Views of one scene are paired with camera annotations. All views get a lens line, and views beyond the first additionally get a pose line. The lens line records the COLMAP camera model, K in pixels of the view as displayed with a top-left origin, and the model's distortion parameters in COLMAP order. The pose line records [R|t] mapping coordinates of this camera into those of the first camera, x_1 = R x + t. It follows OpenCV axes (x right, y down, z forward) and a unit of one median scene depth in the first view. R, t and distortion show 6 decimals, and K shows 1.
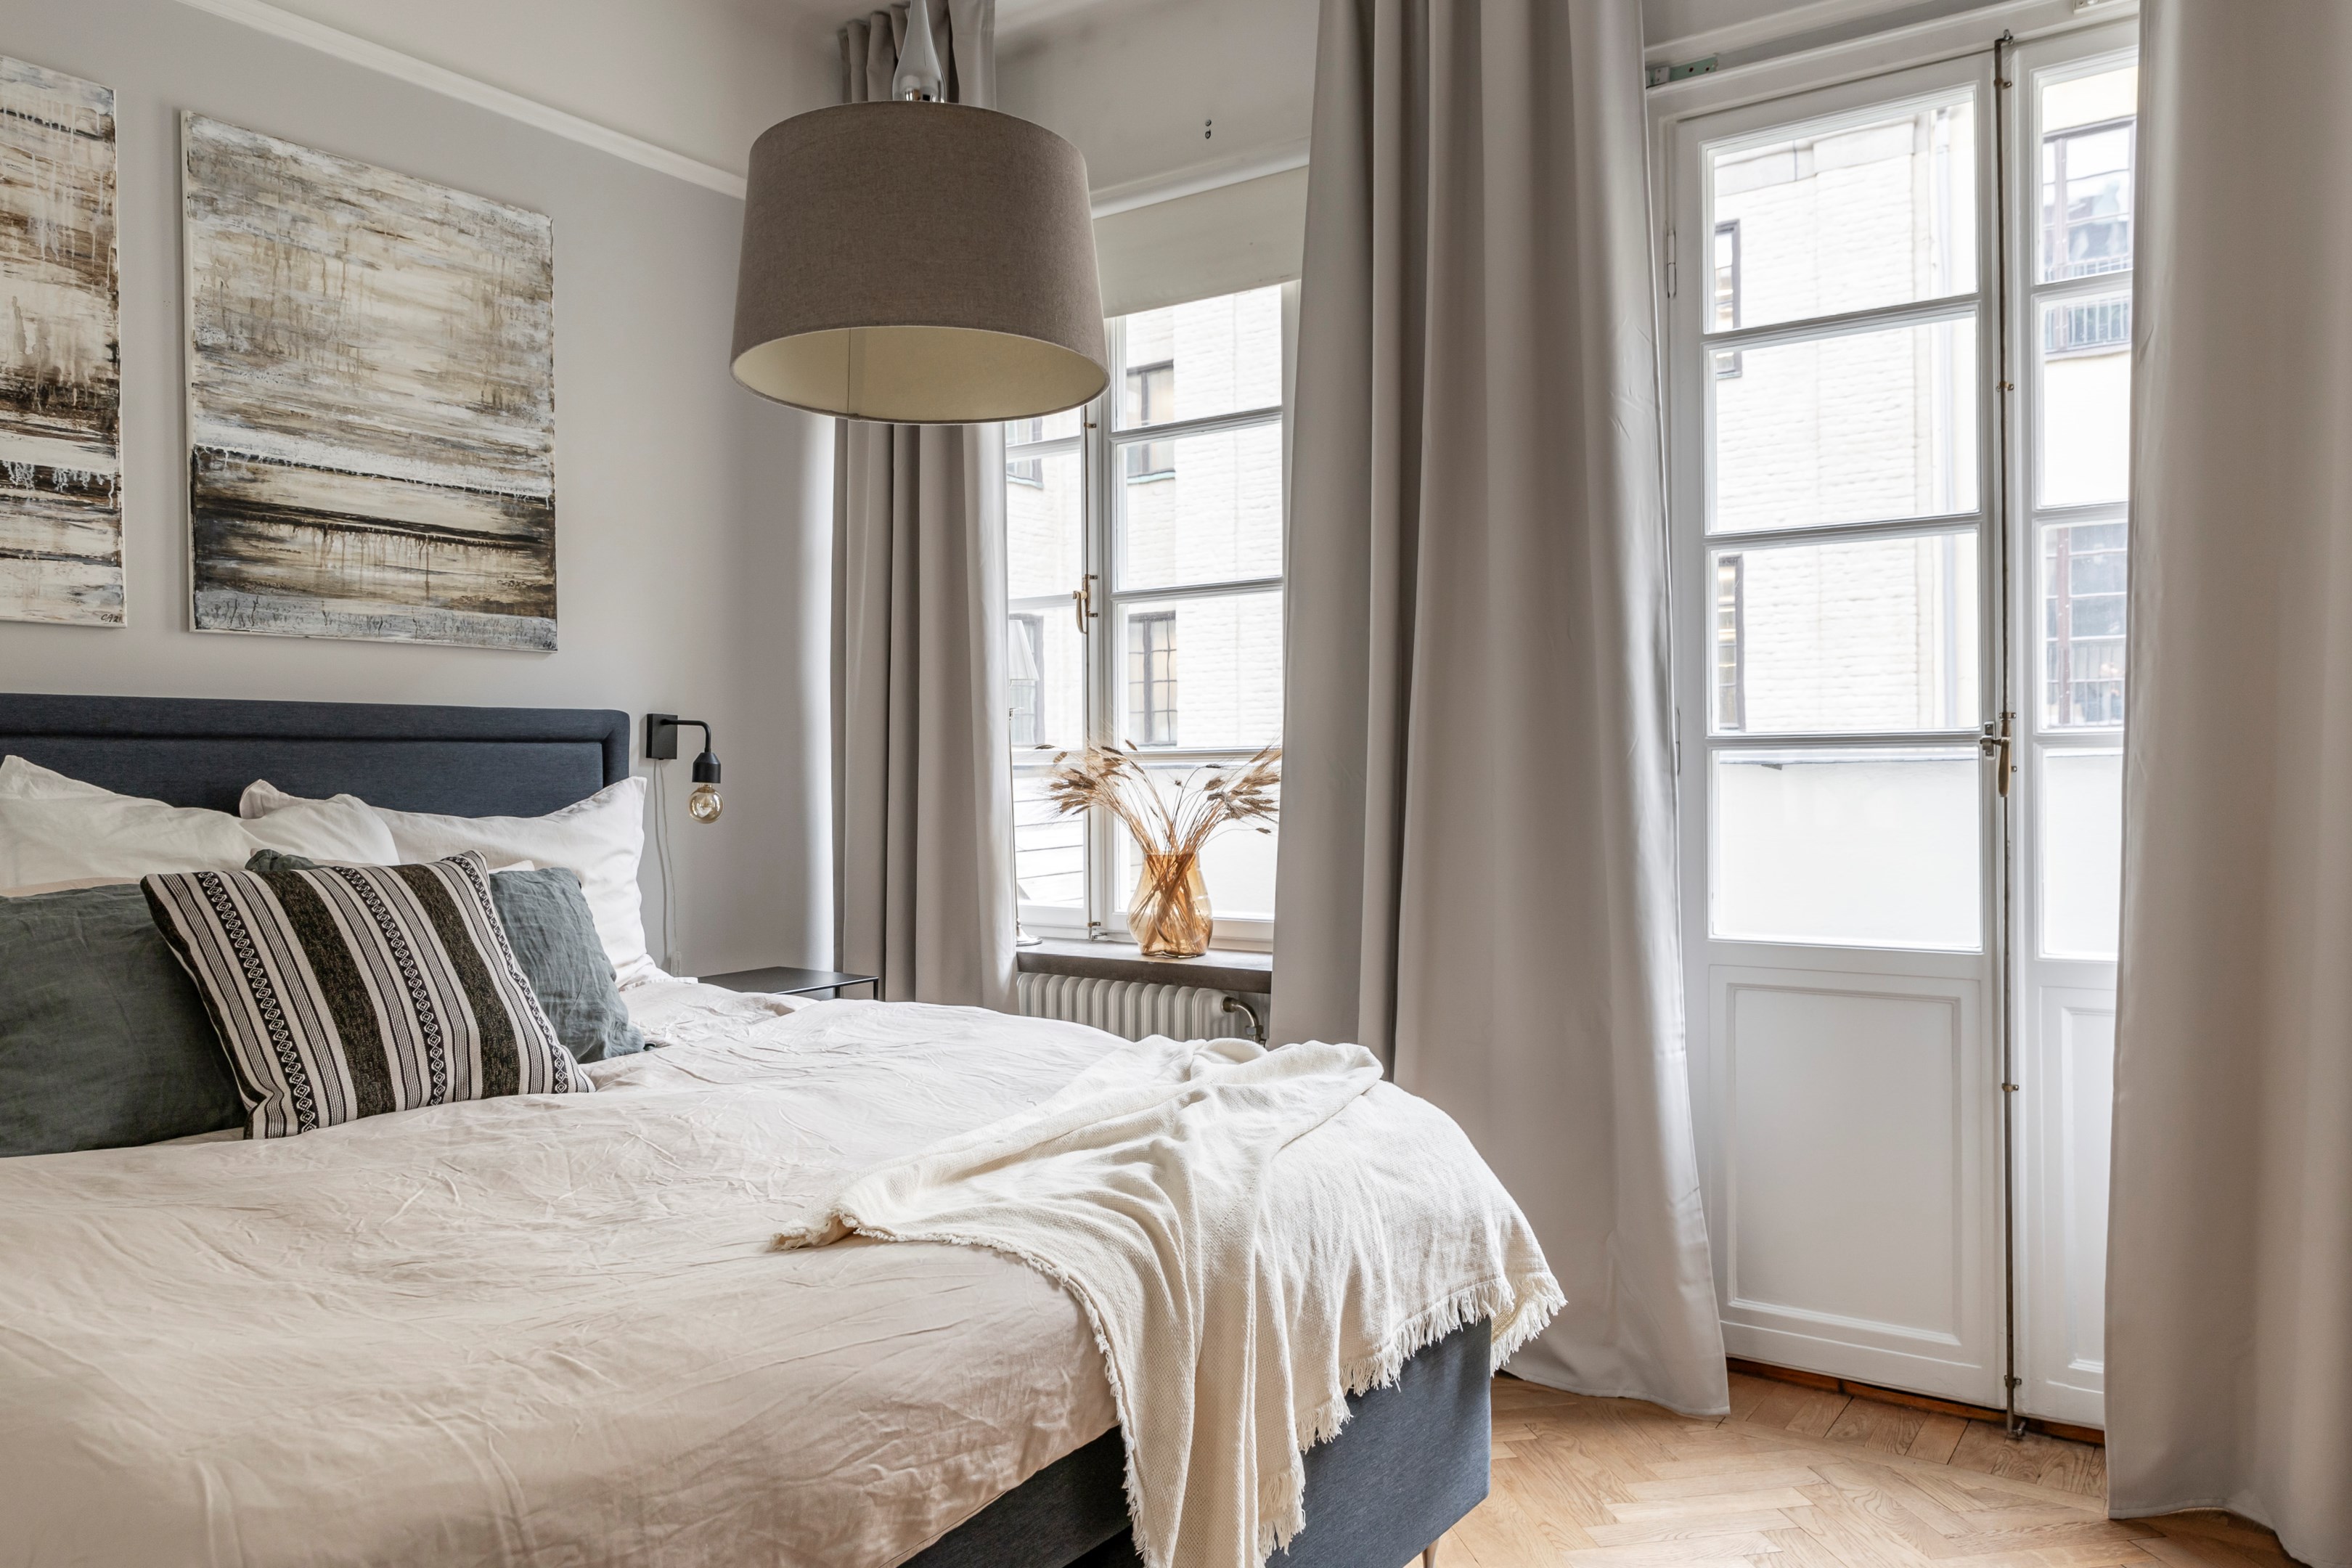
lens RADIAL K [[1641.5, 0, 1176.0], [0, 1641.5, 784.0], [0, 0, 1]] dist [-0.013394, 0.011260]
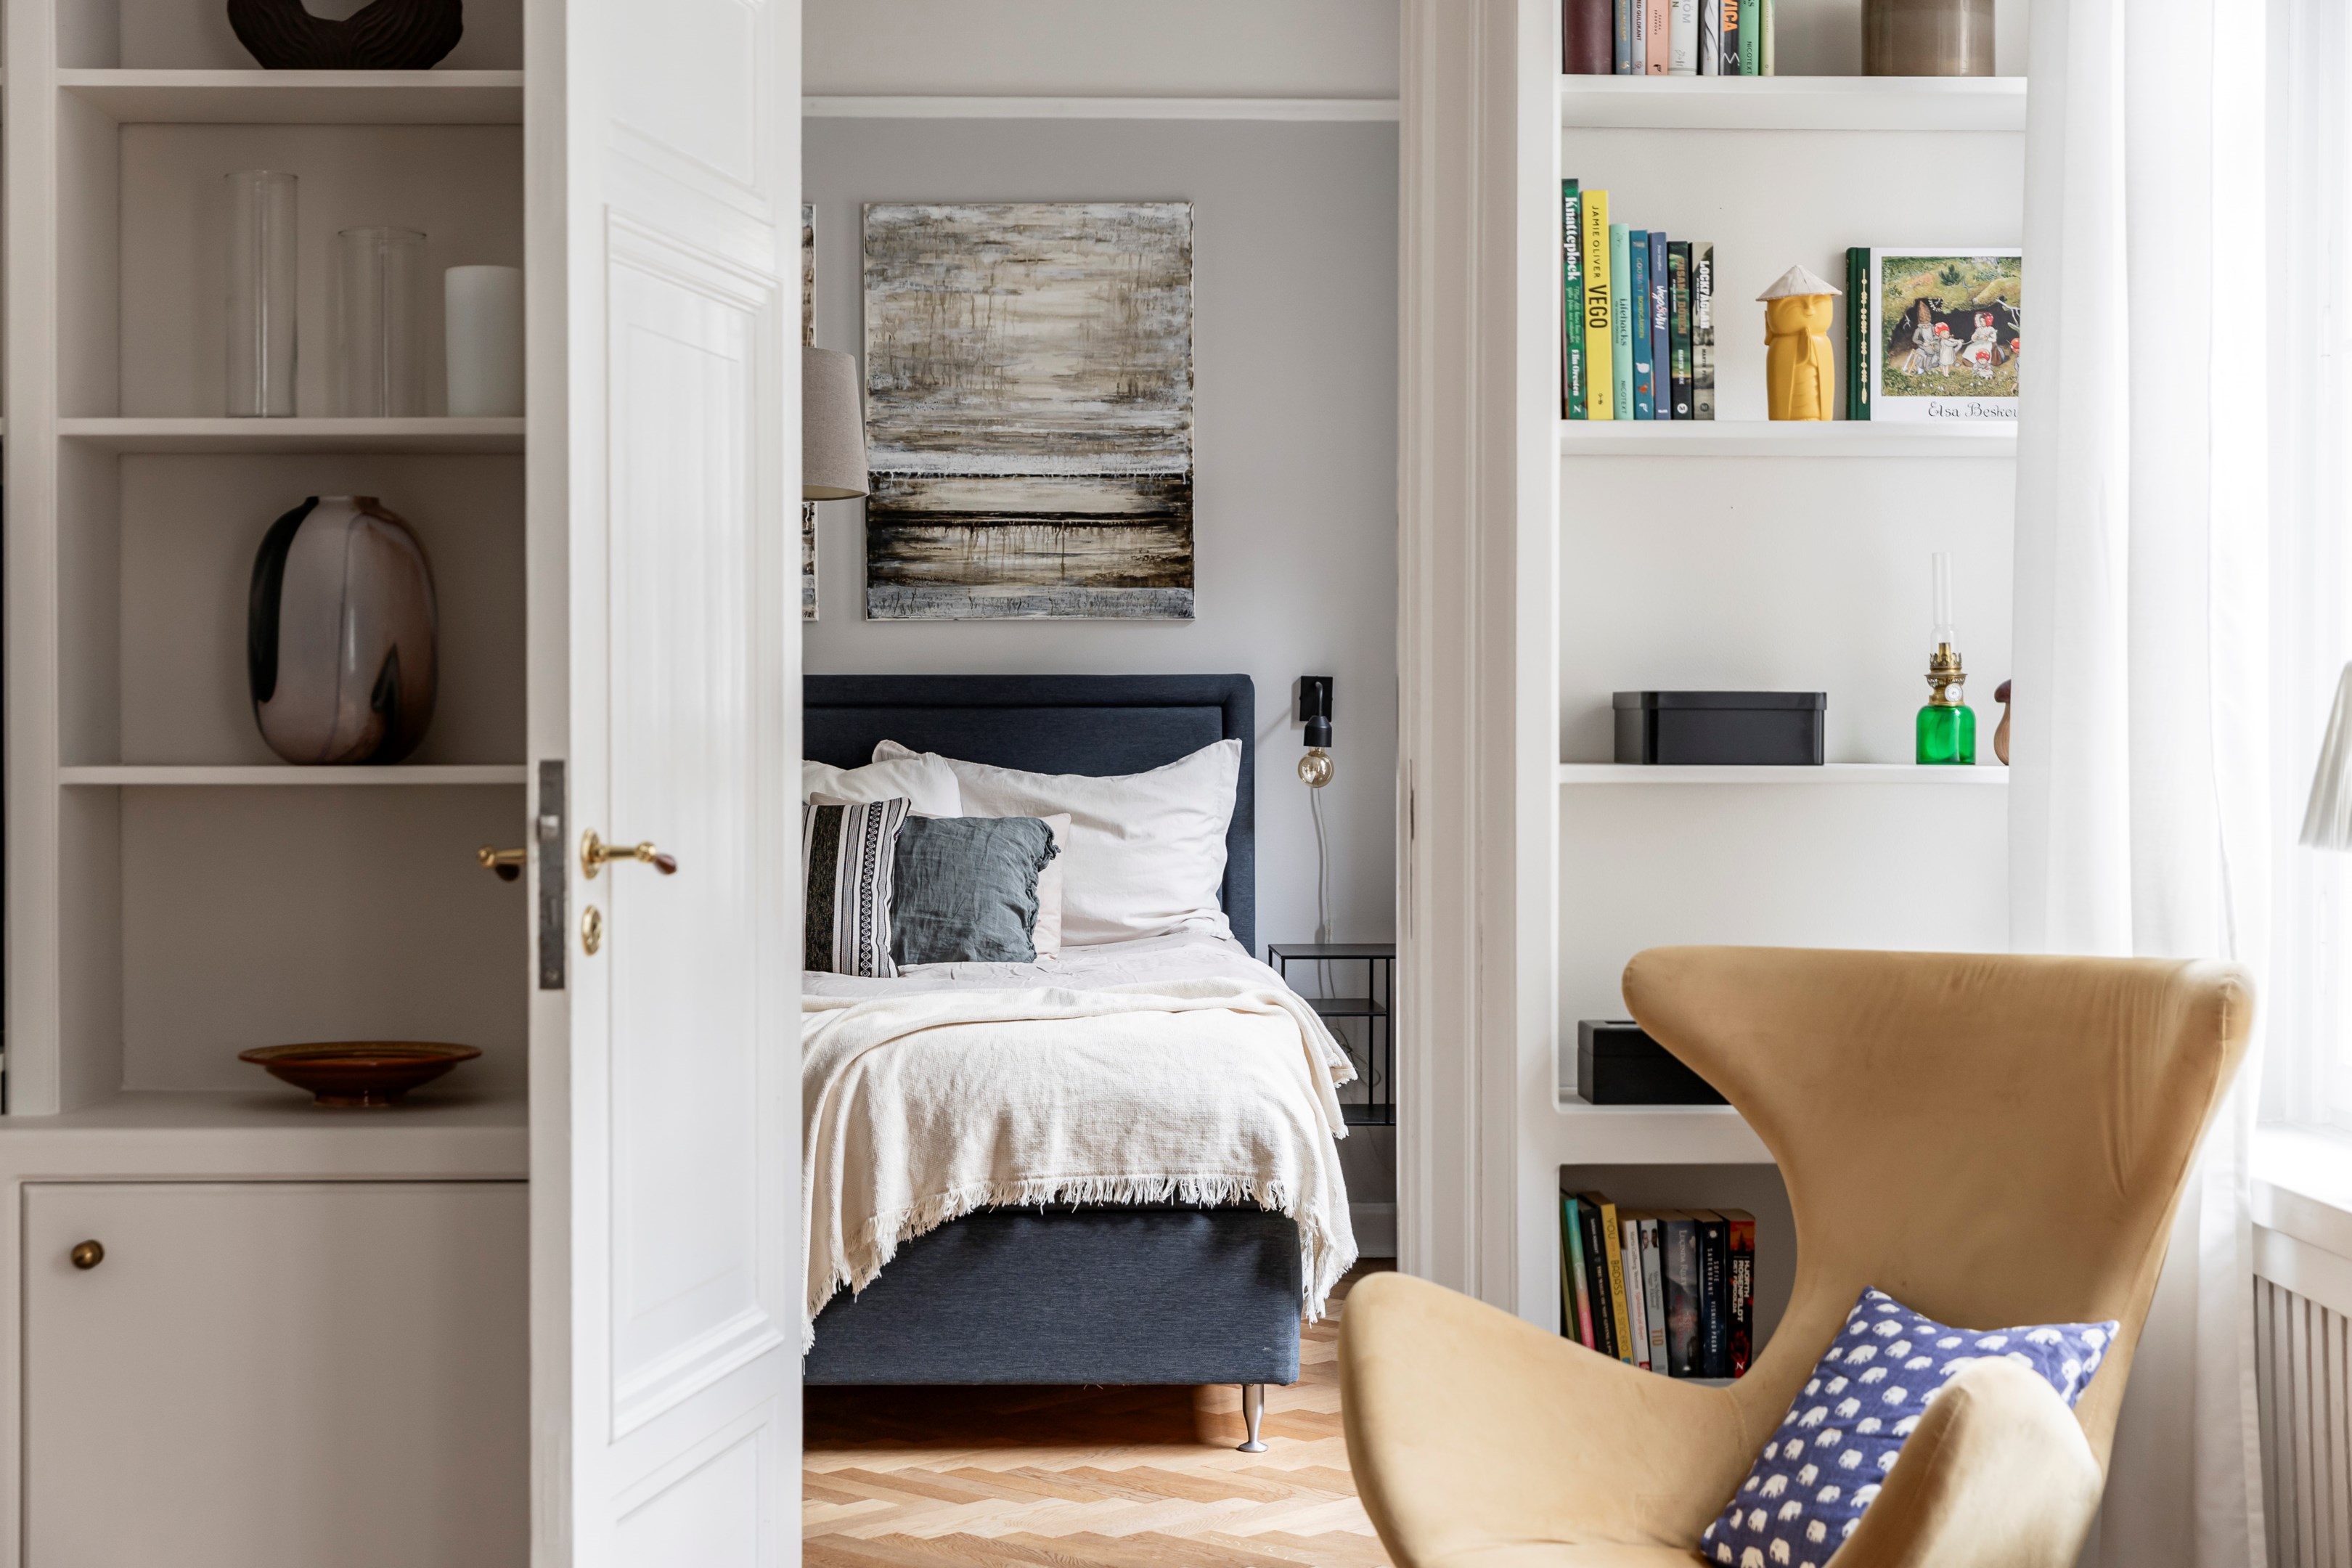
lens RADIAL K [[3523.7, 0, 1176.0], [0, 3523.7, 784.0], [0, 0, 1]] dist [0.009345, -0.006102]
pose [[0.594619, 0.019423, -0.803773, 1.614527], [-0.010859, 0.999811, 0.016126, -0.013717], [0.803934, -0.000860, 0.594717, -0.389493]]
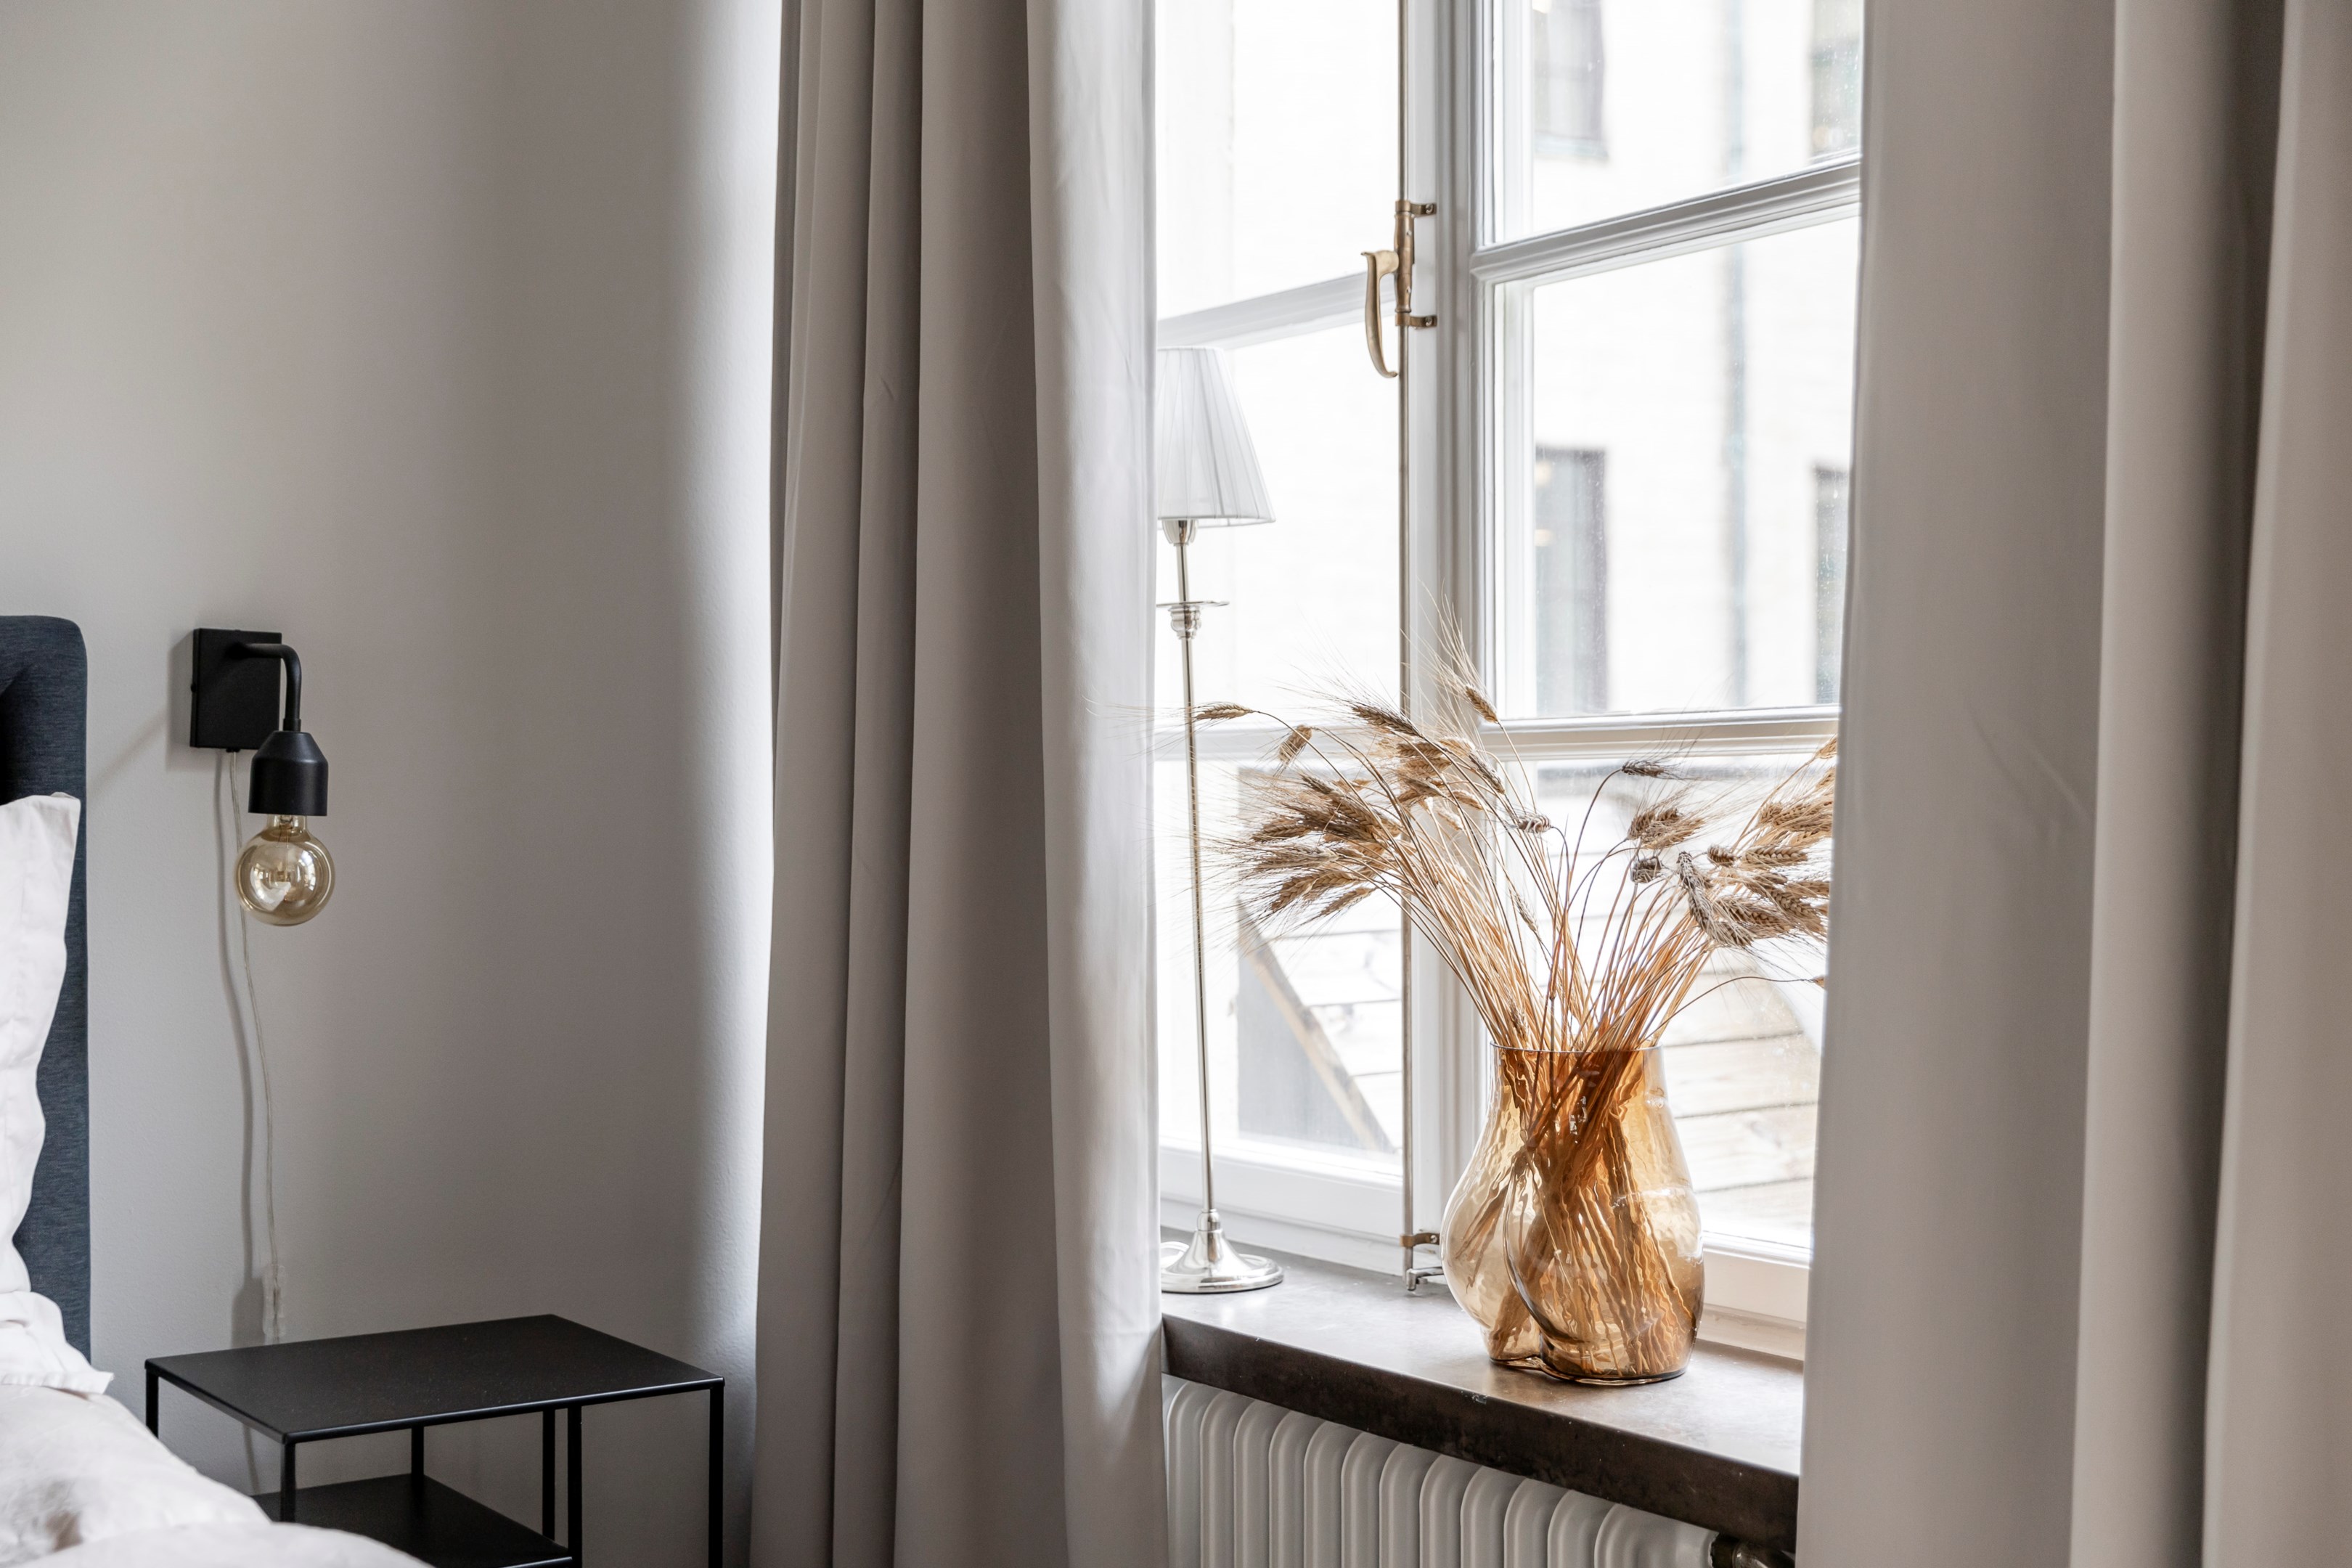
lens RADIAL K [[3092.7, 0, 1176.0], [0, 3092.7, 784.0], [0, 0, 1]] dist [0.007383, 0.012517]
pose [[0.929490, 0.002077, -0.368841, 0.177992], [-0.005519, 0.999950, -0.008279, -0.003508], [0.368806, 0.009731, 0.929455, 0.510681]]
